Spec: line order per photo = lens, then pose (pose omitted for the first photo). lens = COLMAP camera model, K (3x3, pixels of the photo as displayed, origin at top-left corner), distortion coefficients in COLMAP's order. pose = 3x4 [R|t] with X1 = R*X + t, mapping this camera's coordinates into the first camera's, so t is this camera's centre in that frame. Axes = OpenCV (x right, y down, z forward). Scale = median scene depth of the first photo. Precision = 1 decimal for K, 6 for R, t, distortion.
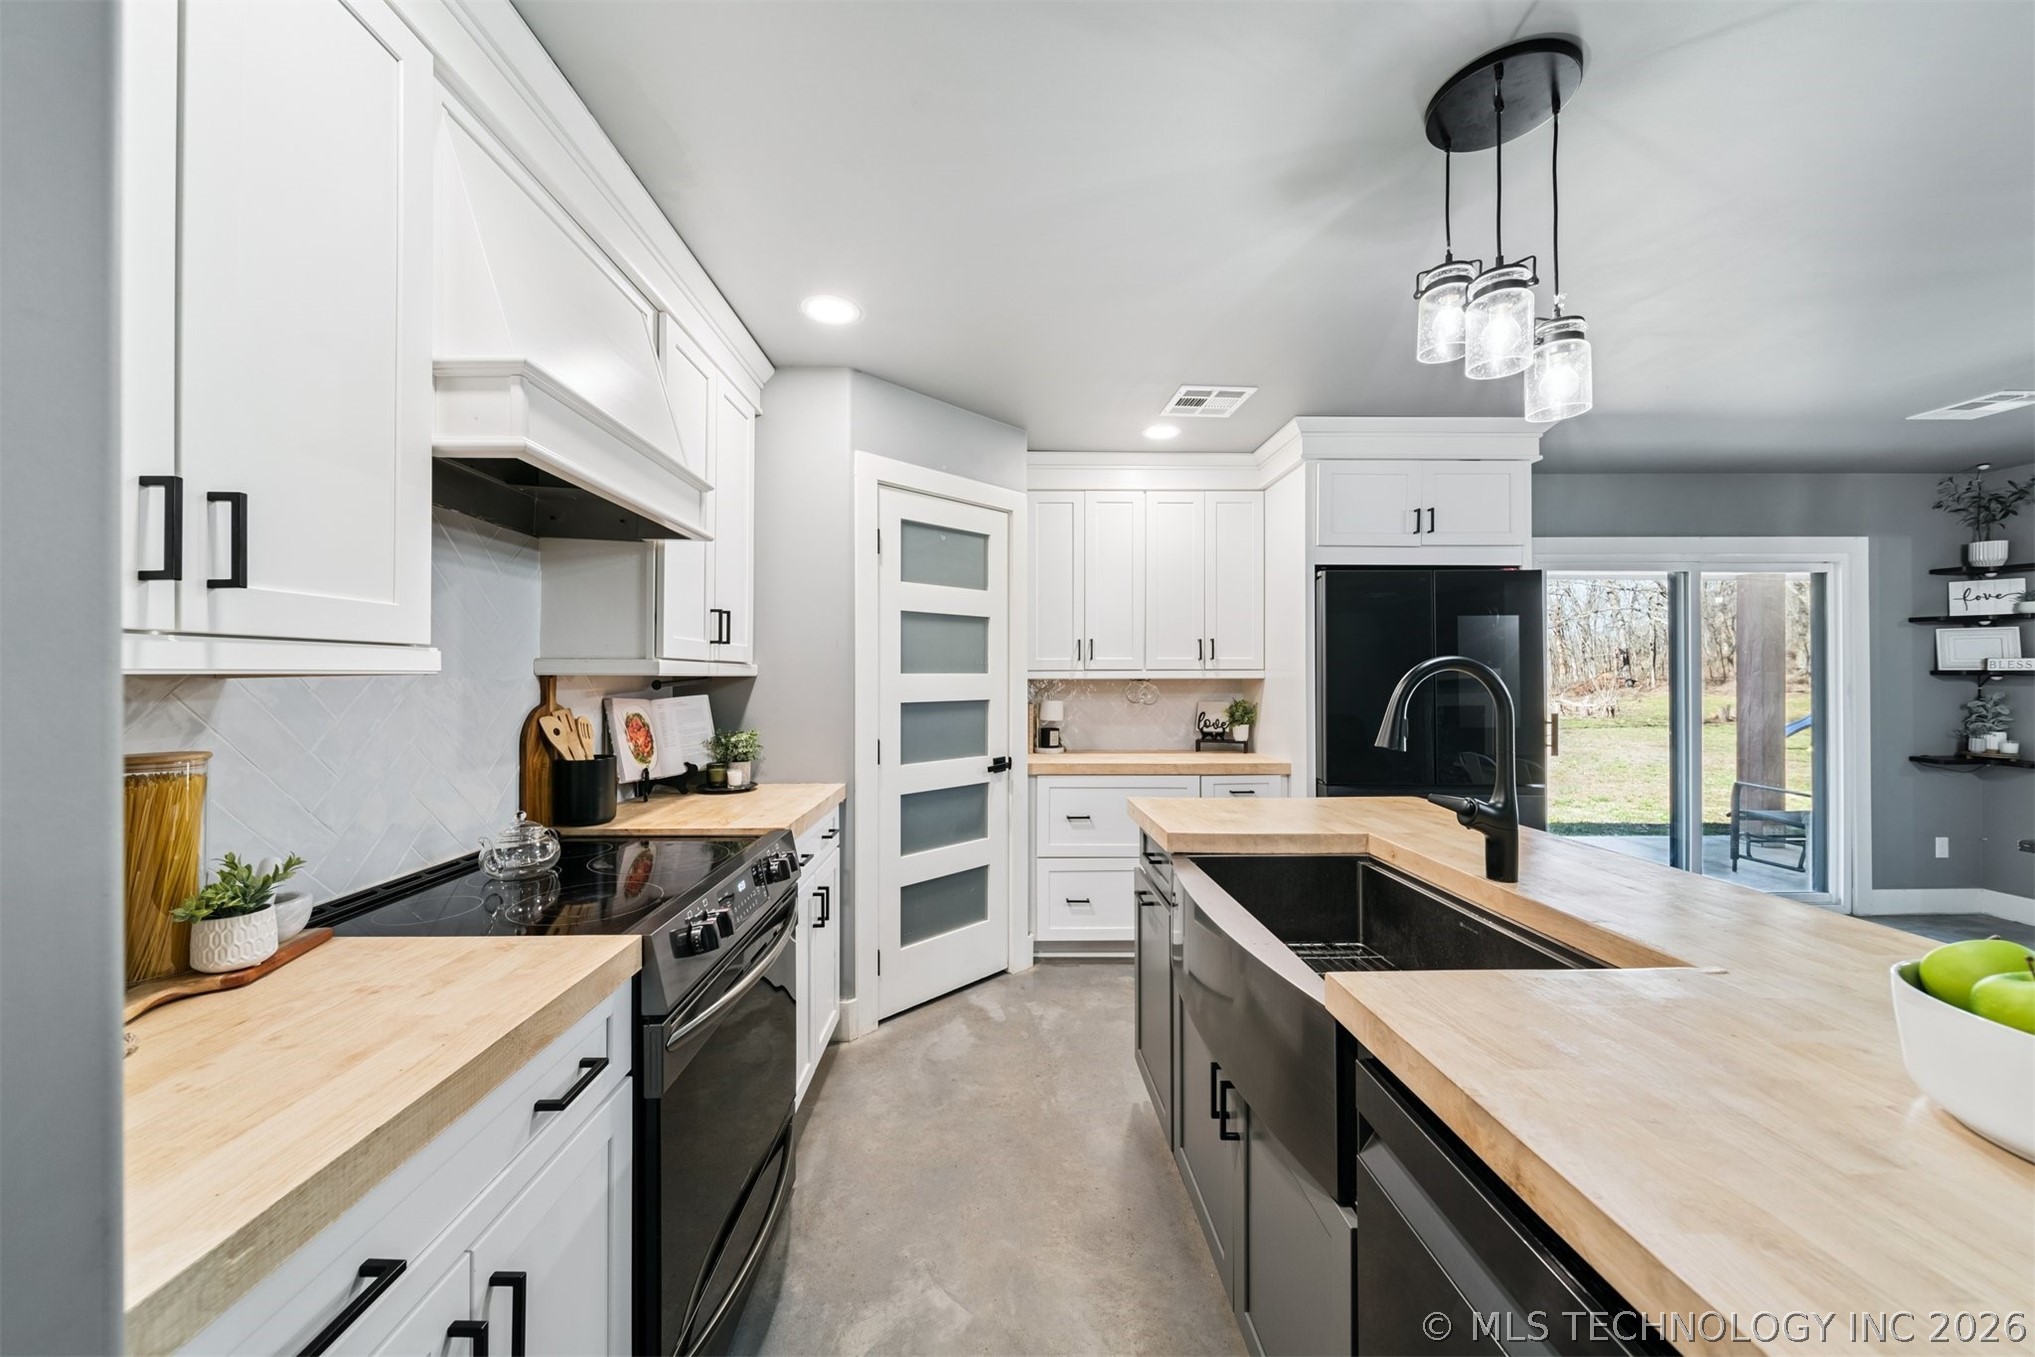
lens RADIAL K [[714.8, 0, 1001.0], [0, 714.8, 671.5], [0, 0, 1]] dist [-0.002058, -0.000103]
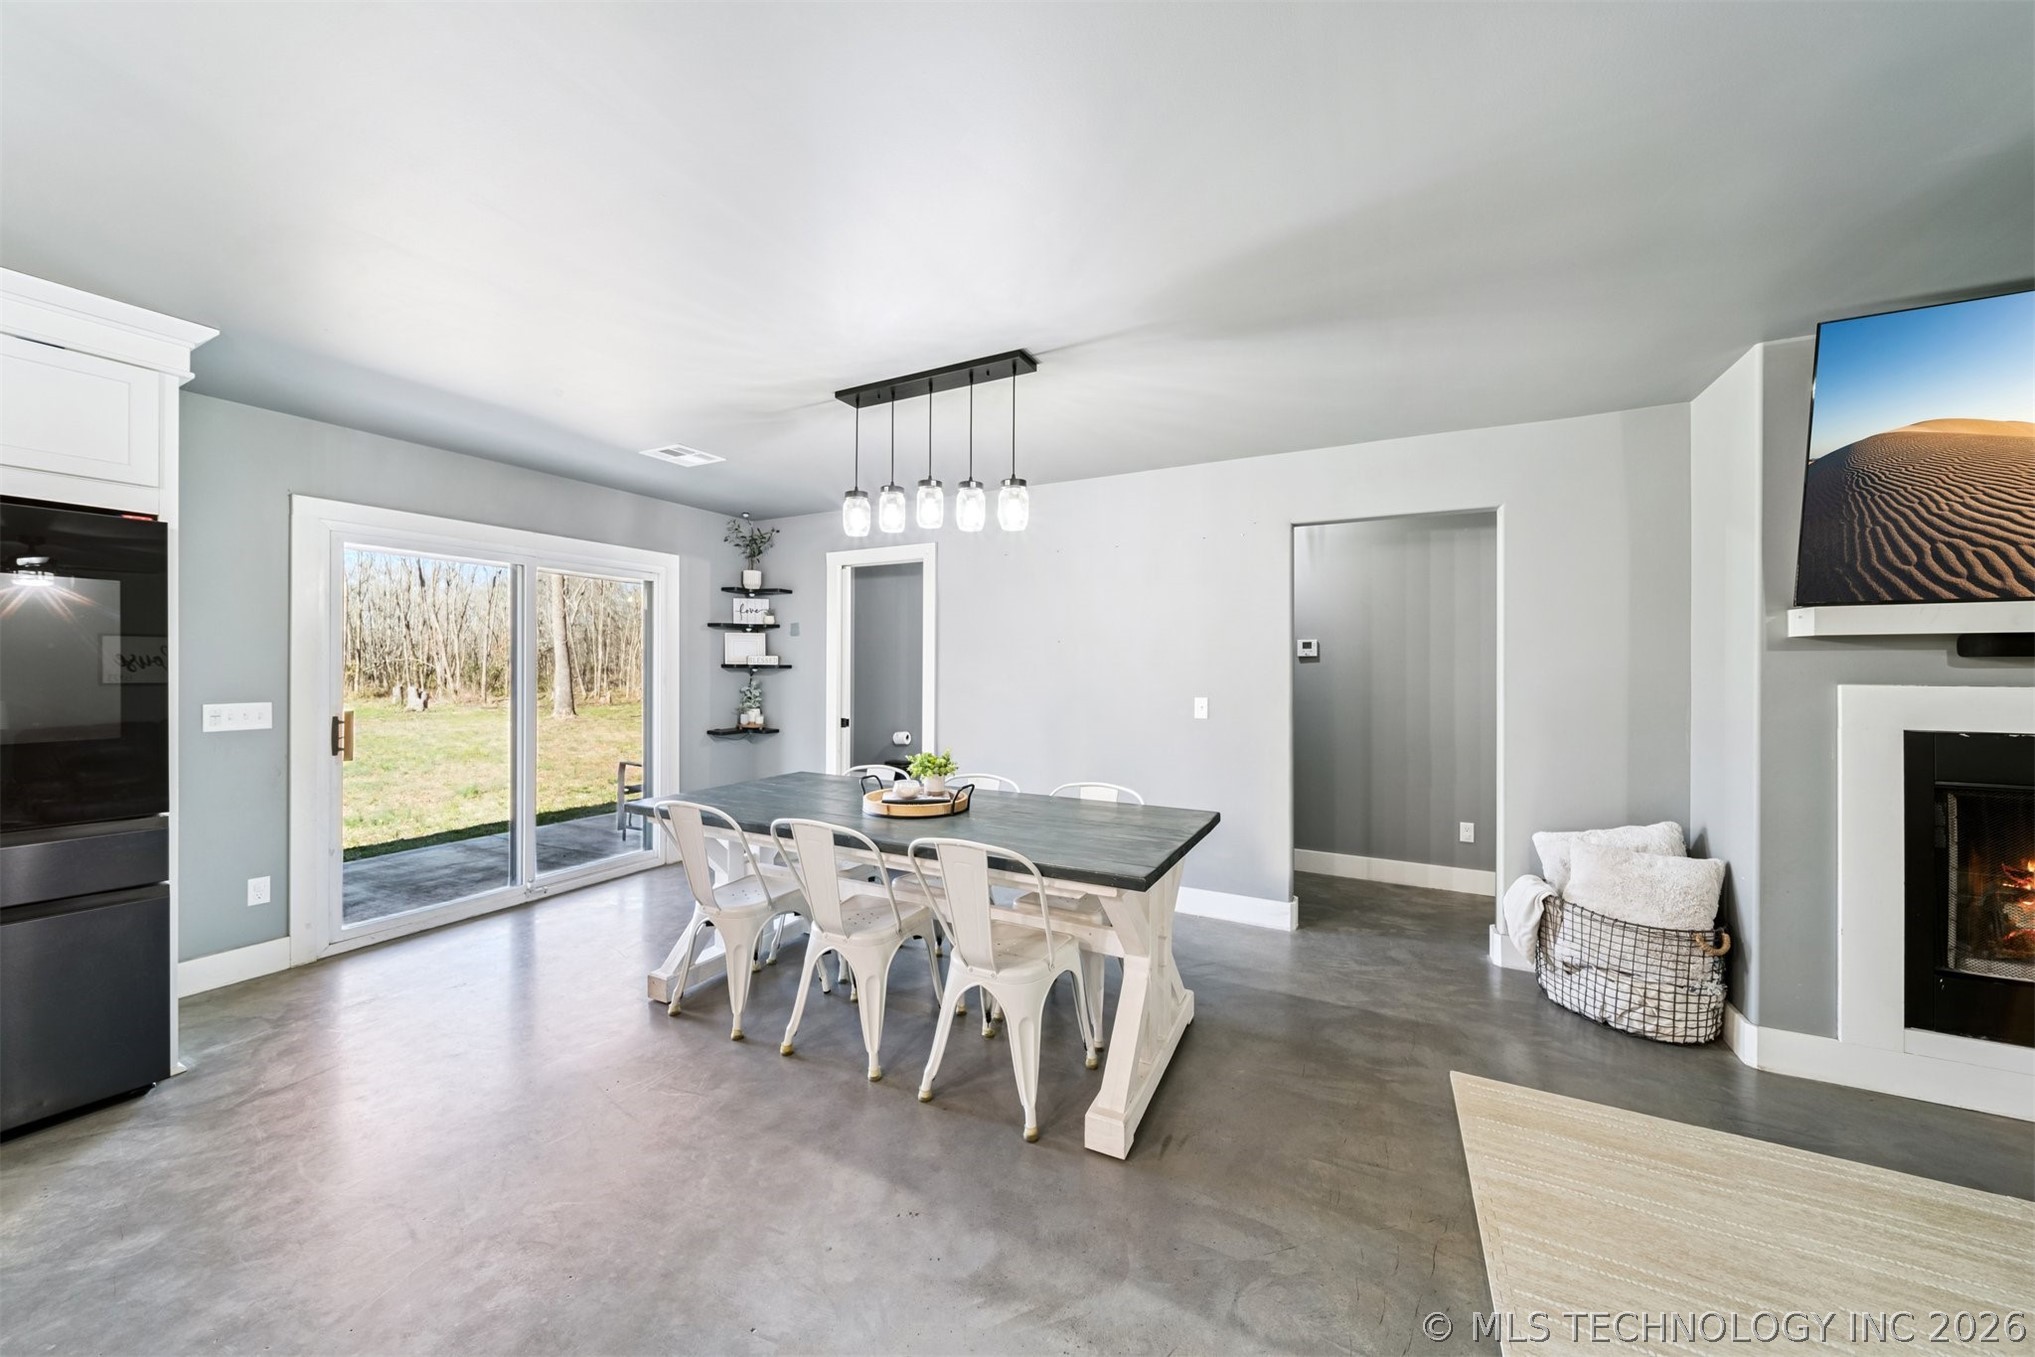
lens RADIAL K [[714.8, 0, 1000.0], [0, 714.8, 664.1], [0, 0, 1]] dist [-0.002058, -0.000103]
pose [[0.483174, 0.008720, 0.875481, 0.424042], [-0.011191, 0.999930, -0.003783, -0.002605], [-0.875453, -0.007970, 0.483238, -0.090372]]
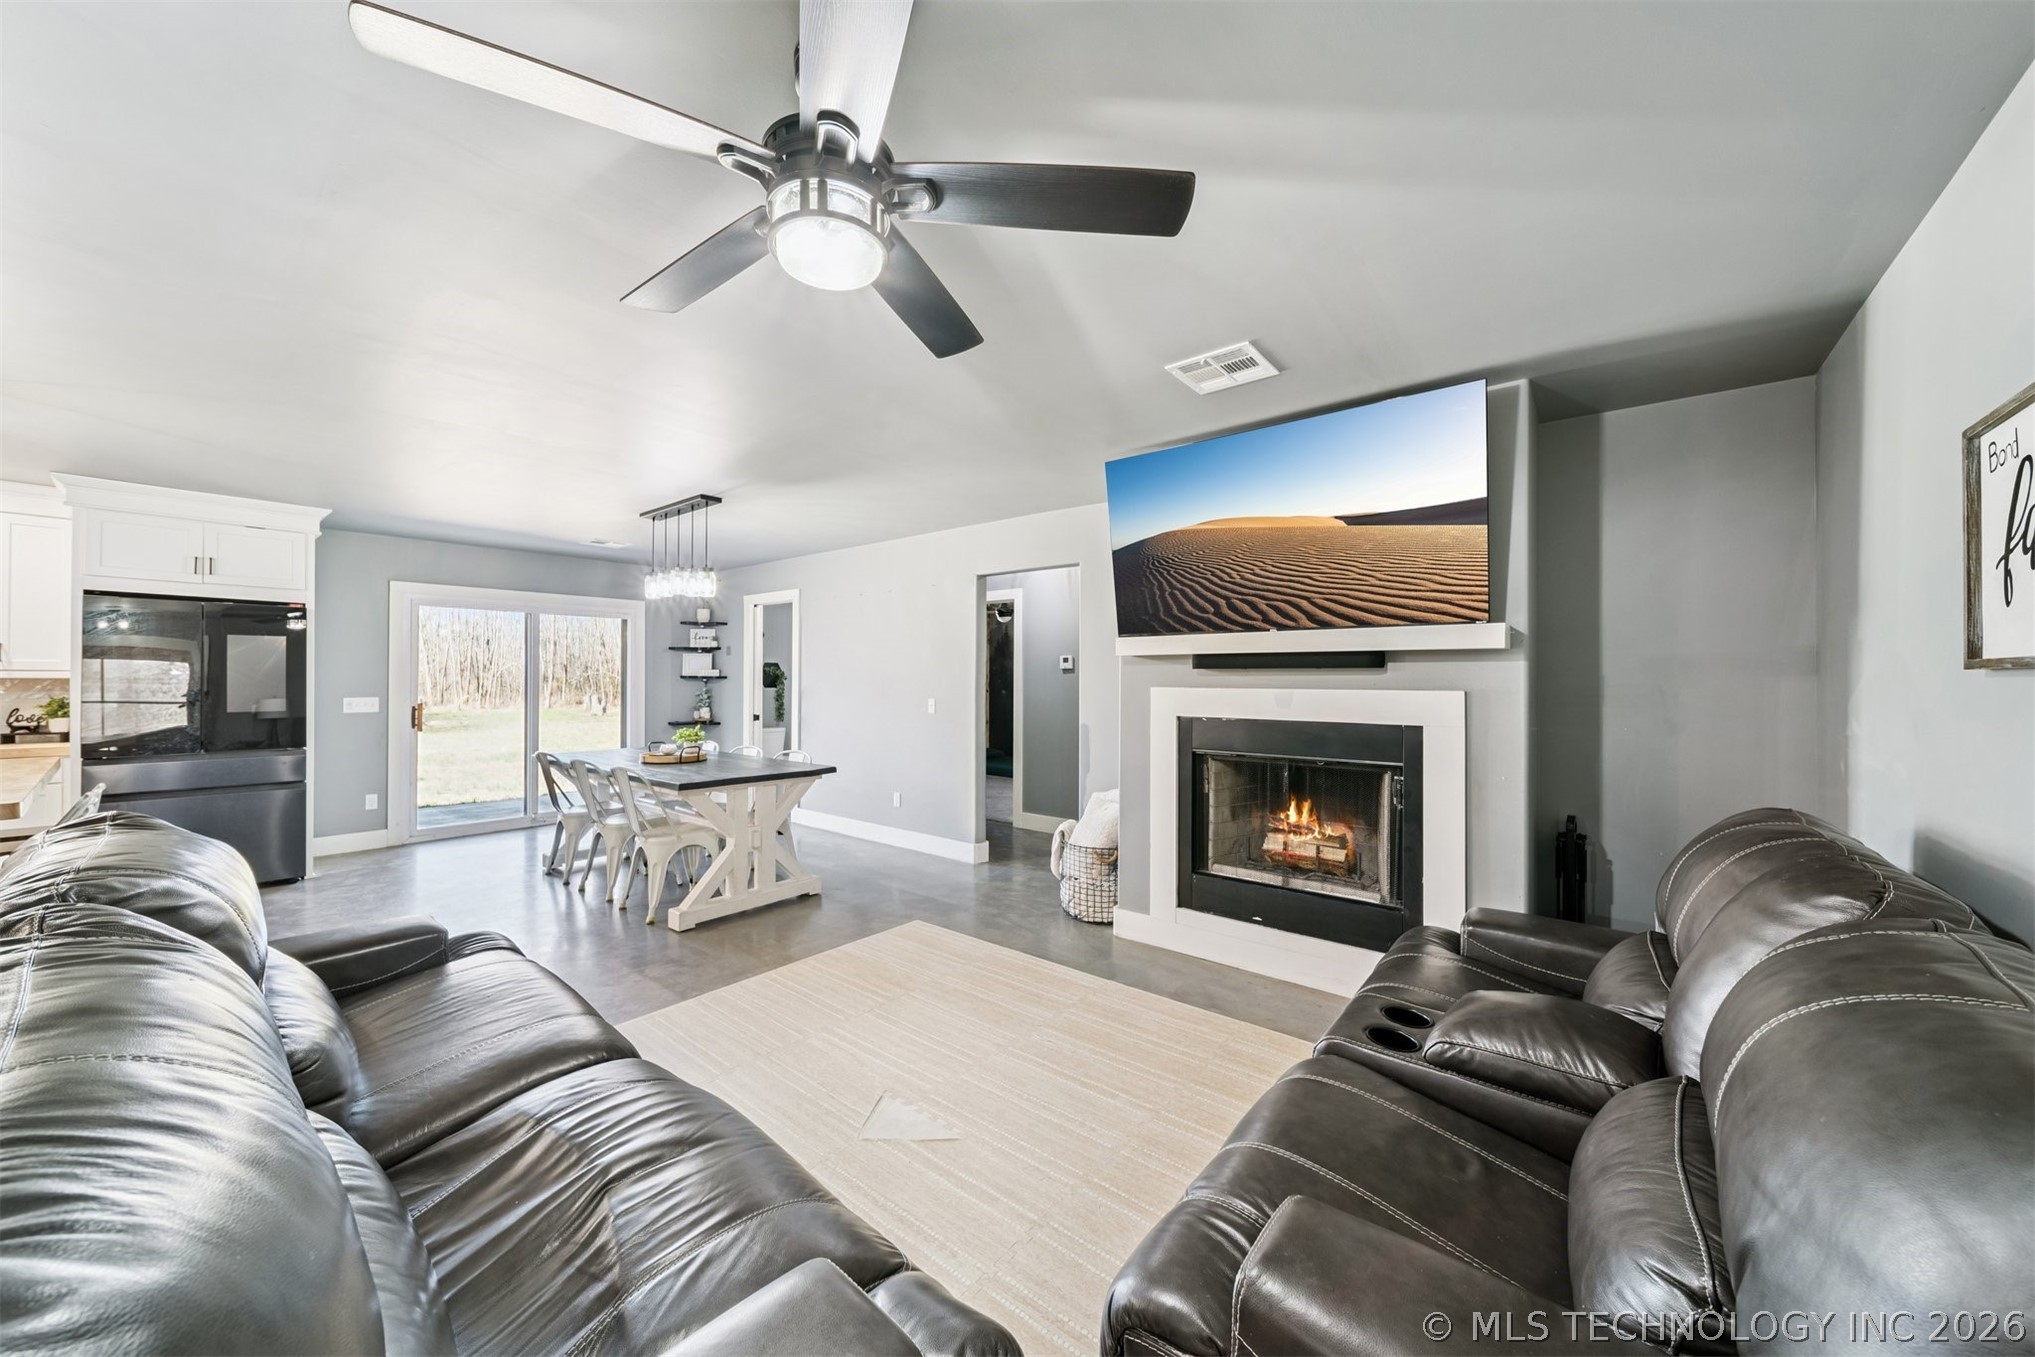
lens RADIAL K [[714.8, 0, 1001.1], [0, 714.8, 674.7], [0, 0, 1]] dist [-0.002058, -0.000103]
pose [[0.650304, 0.008877, 0.759622, 0.455244], [-0.009872, 0.999946, -0.003234, -0.006799], [-0.759610, -0.005396, 0.650357, -0.905963]]
